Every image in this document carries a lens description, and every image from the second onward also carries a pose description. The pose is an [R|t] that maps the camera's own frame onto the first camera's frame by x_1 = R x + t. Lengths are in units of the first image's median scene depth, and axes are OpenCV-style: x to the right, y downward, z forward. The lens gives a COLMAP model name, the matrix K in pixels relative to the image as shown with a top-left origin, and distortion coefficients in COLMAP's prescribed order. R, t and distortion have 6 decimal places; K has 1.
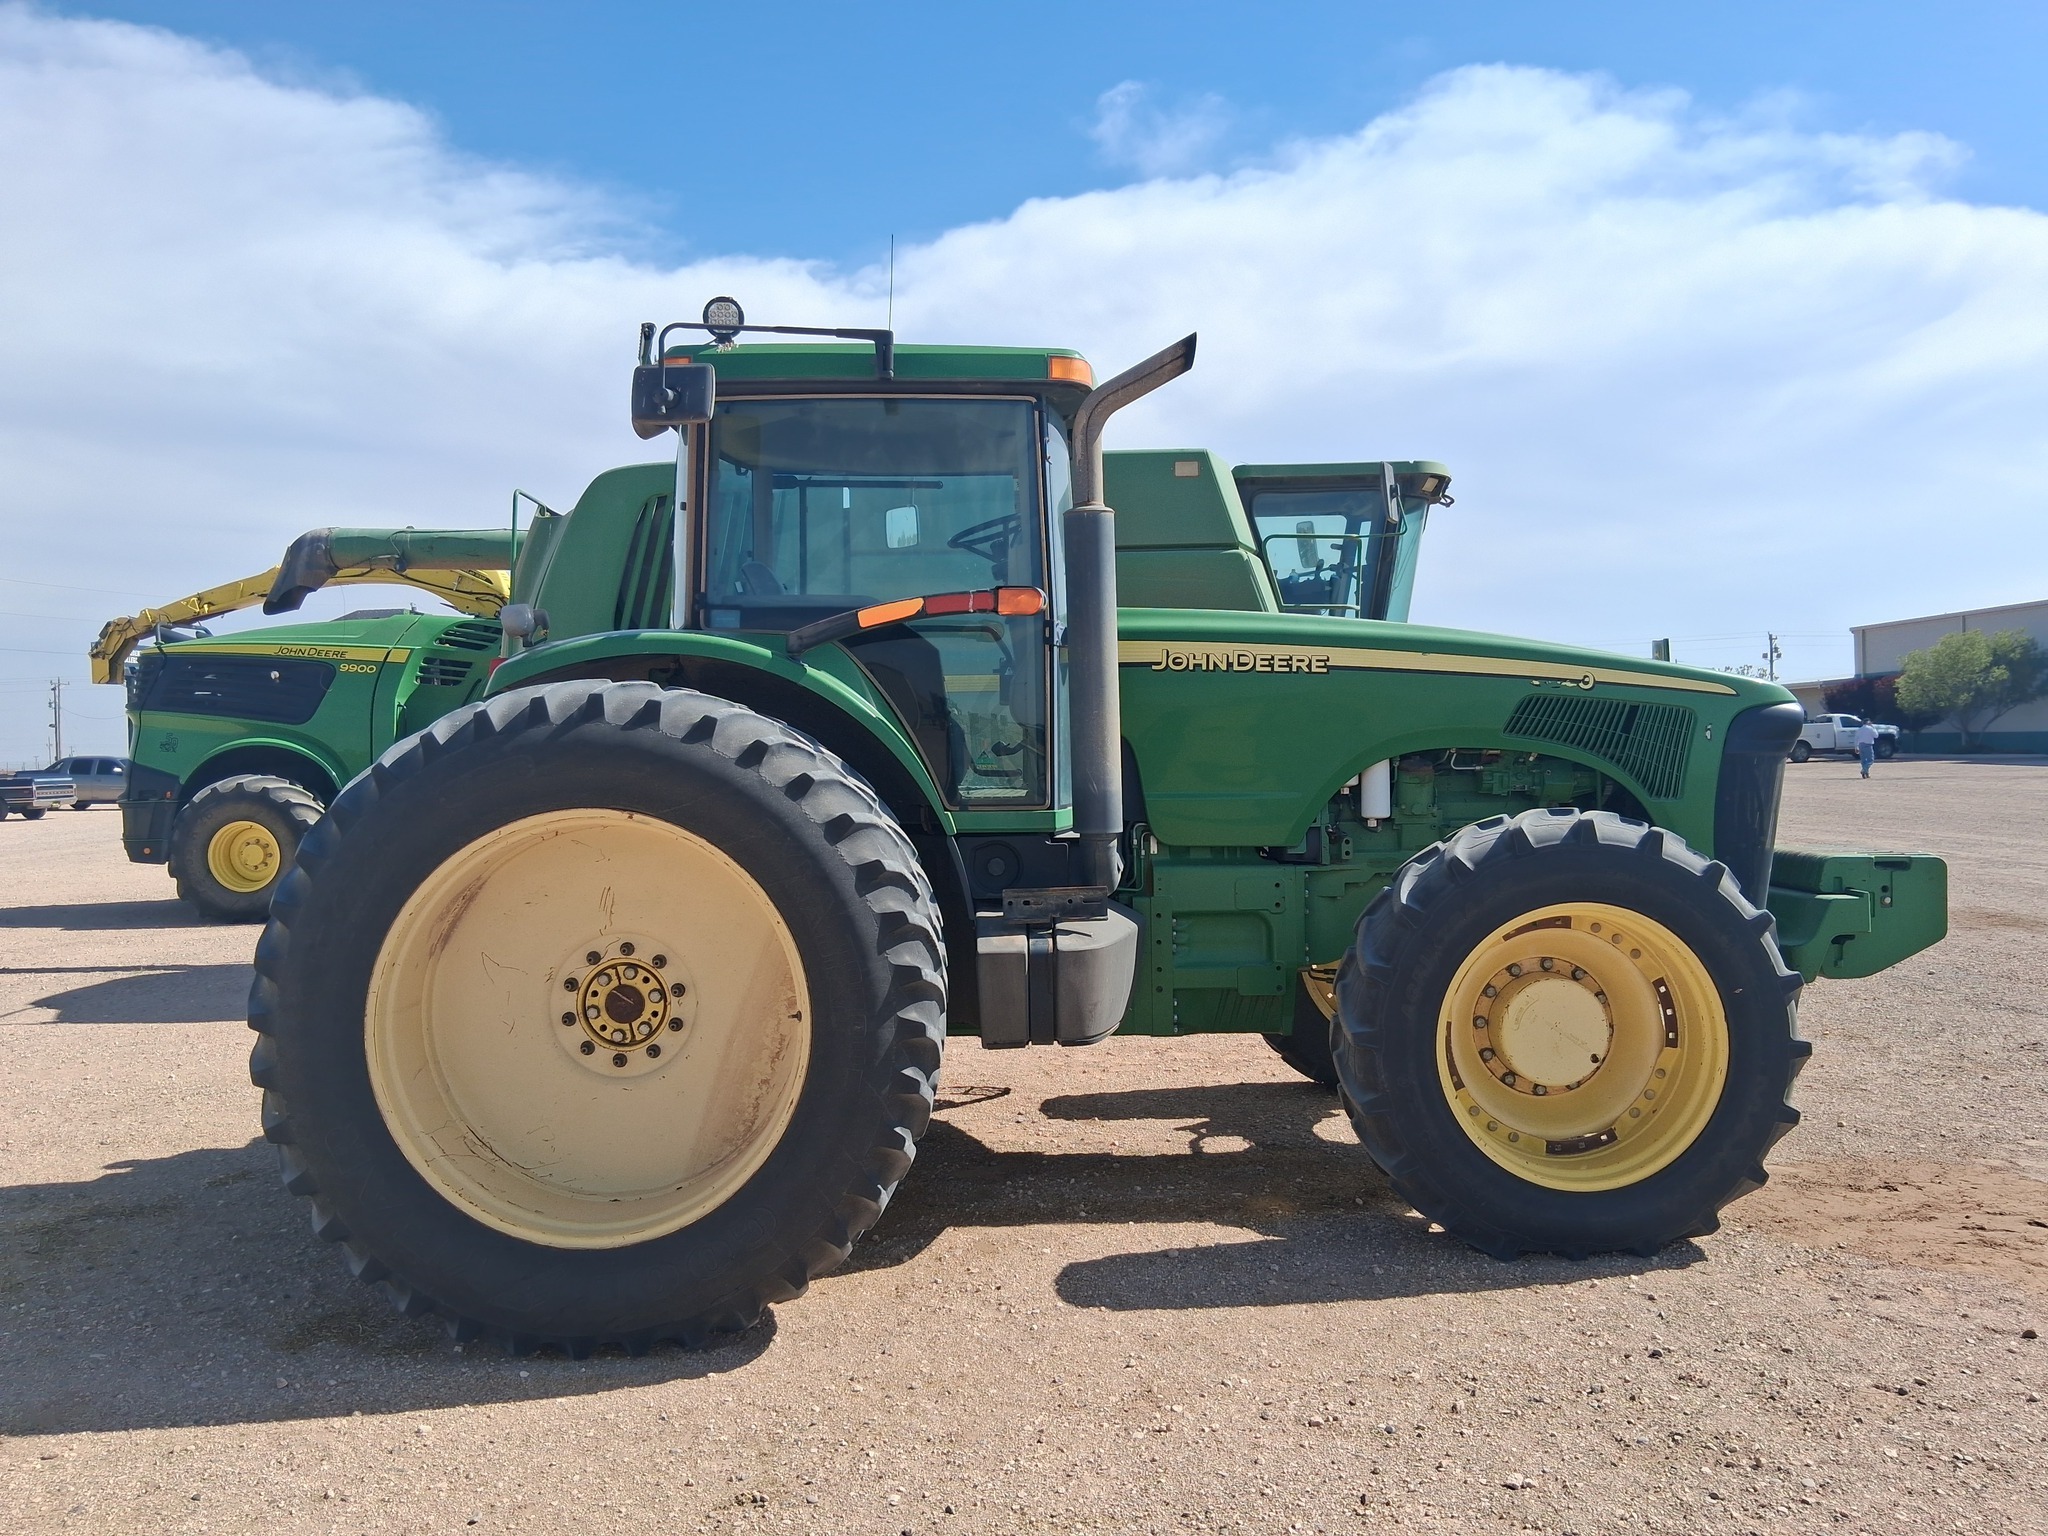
lens RADIAL K [[1577.7, 0, 1018.0], [0, 1577.7, 756.4], [0, 0, 1]] dist [0.120687, -0.221310]
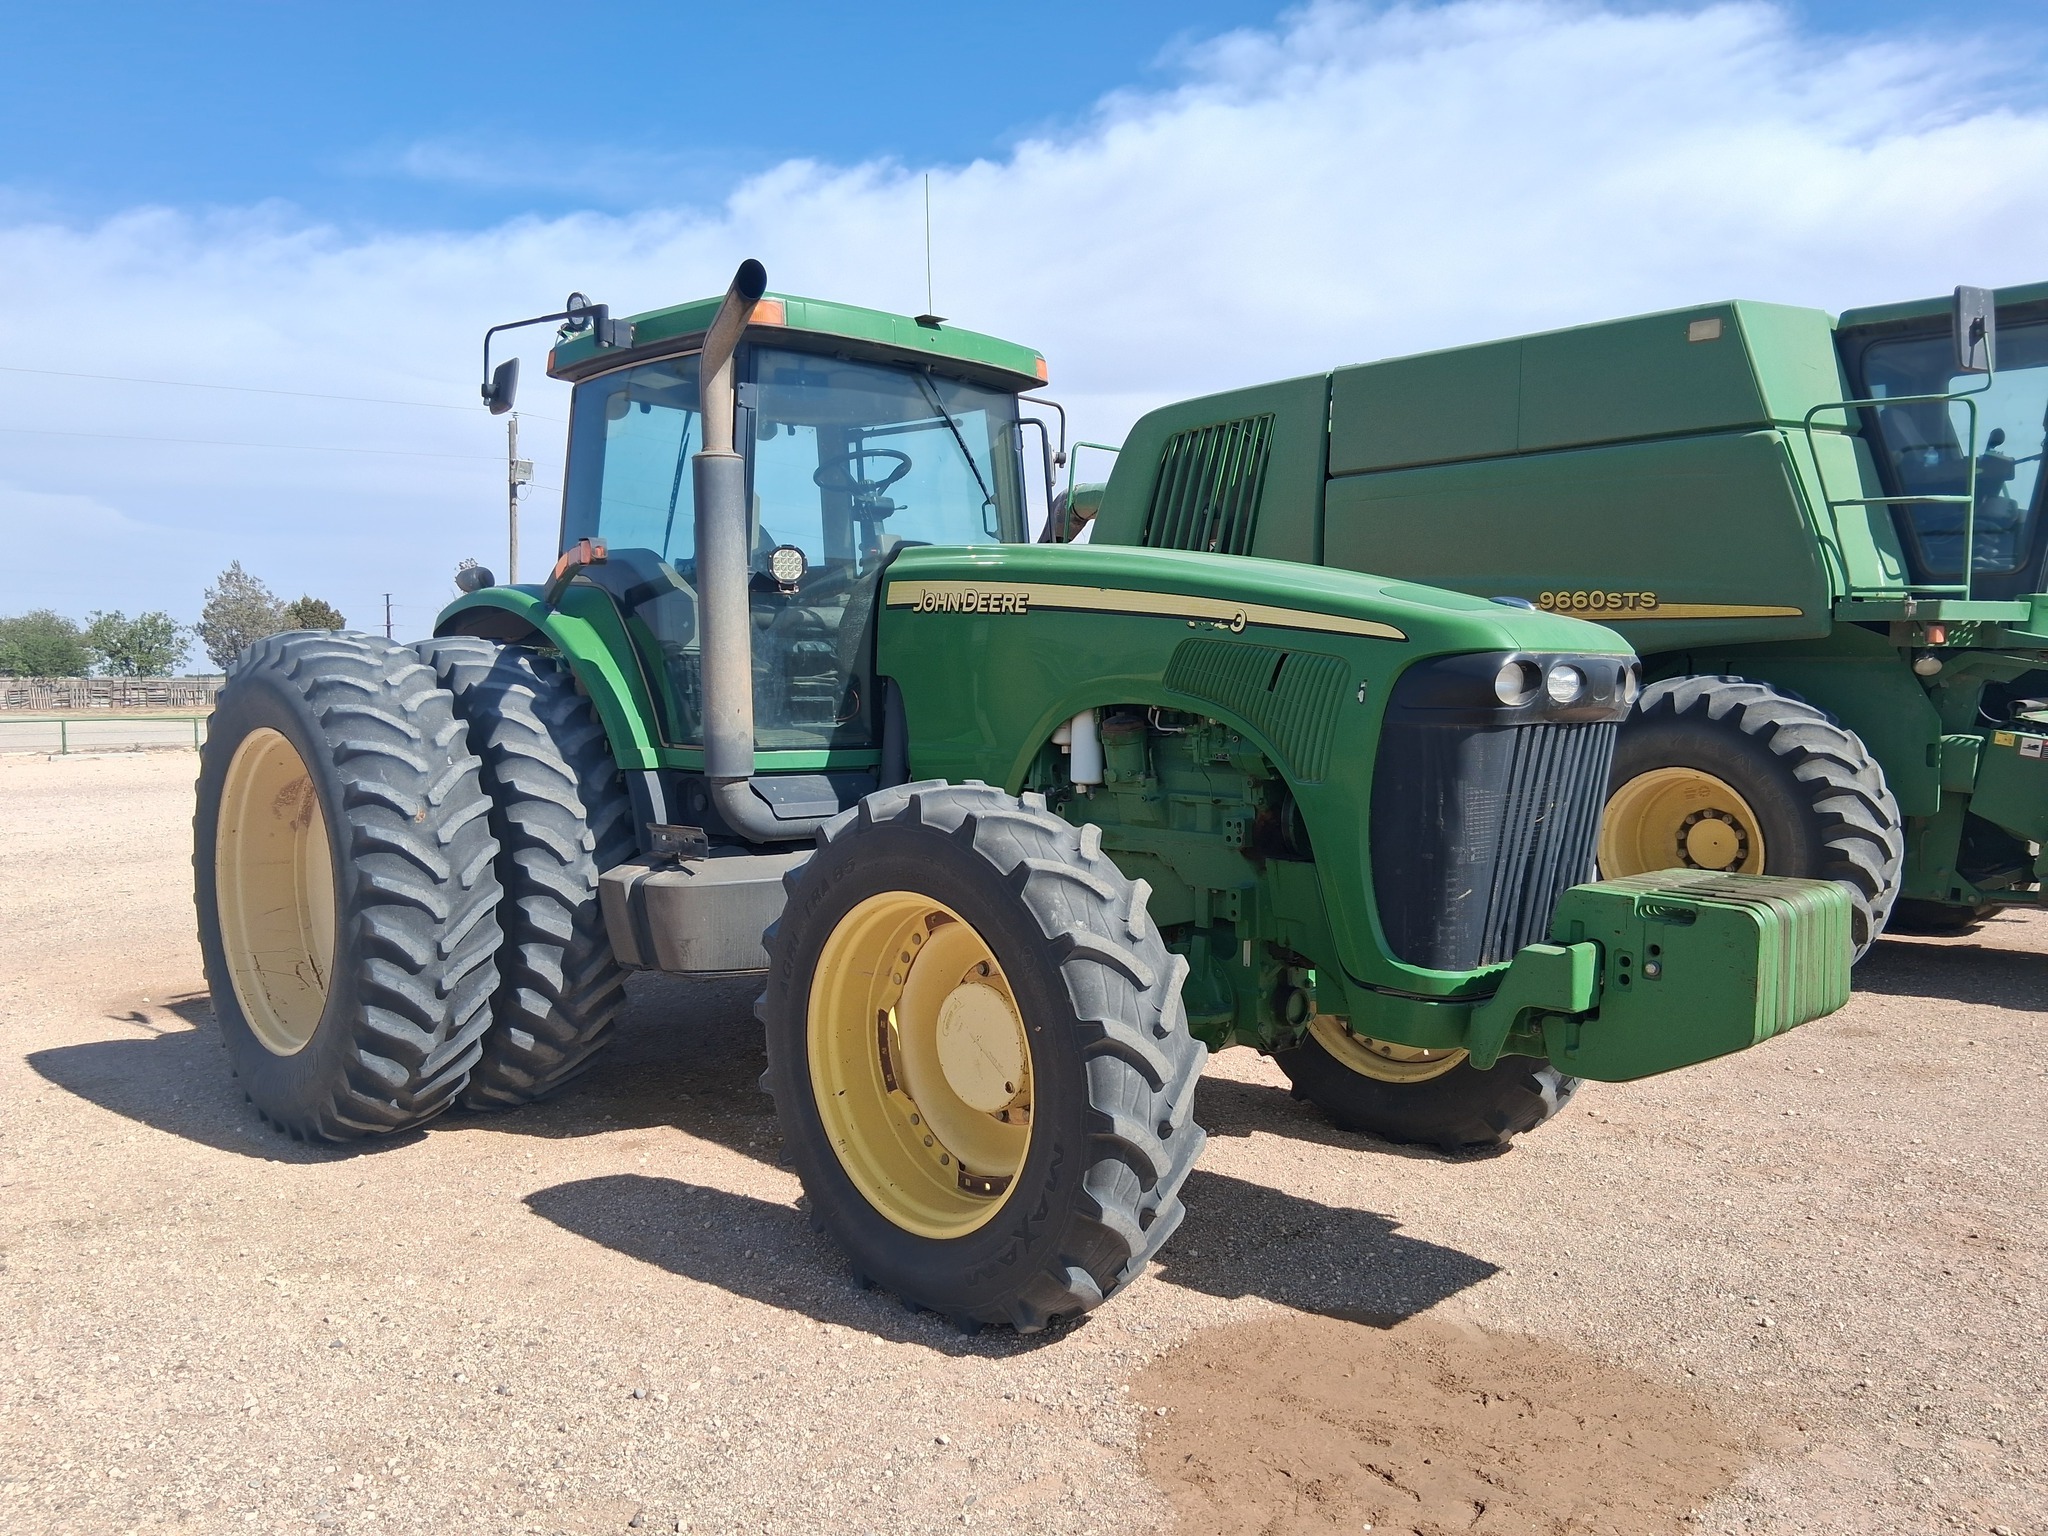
lens RADIAL K [[1552.8, 0, 1025.8], [0, 1552.8, 777.8], [0, 0, 1]] dist [0.095067, -0.119245]
pose [[0.689294, 0.065500, -0.721514, 0.808293], [-0.020636, 0.997276, 0.070819, -0.022788], [0.724187, -0.033926, 0.688768, 0.401646]]
